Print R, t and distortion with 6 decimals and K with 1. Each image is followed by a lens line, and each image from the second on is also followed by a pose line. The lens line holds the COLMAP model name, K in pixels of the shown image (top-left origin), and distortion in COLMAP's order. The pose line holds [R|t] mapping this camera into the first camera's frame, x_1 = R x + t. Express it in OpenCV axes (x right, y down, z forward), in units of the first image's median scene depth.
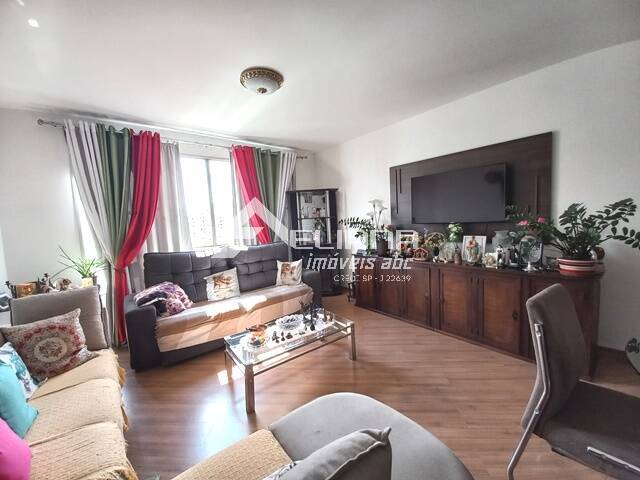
lens RADIAL K [[255.6, 0, 320.0], [0, 255.6, 240.0], [0, 0, 1]] dist [0.015229, -0.013507]
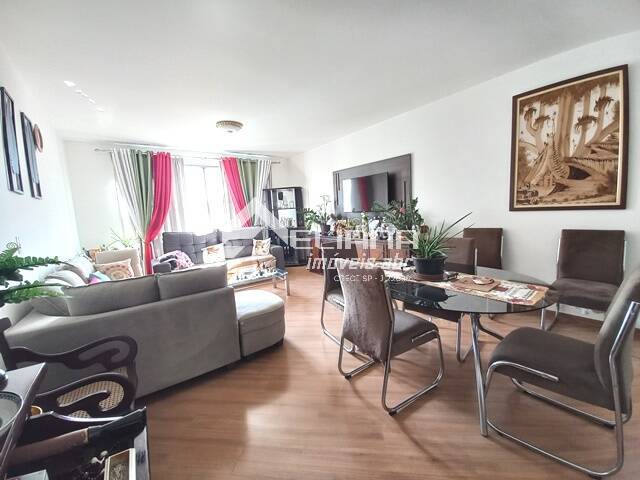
lens RADIAL K [[255.6, 0, 320.0], [0, 255.6, 240.0], [0, 0, 1]] dist [0.015229, -0.013507]
pose [[0.999047, -0.001100, -0.043629, 0.325187], [0.002856, 0.999187, 0.040206, 0.036764], [0.043549, -0.040292, 0.998238, -0.495344]]
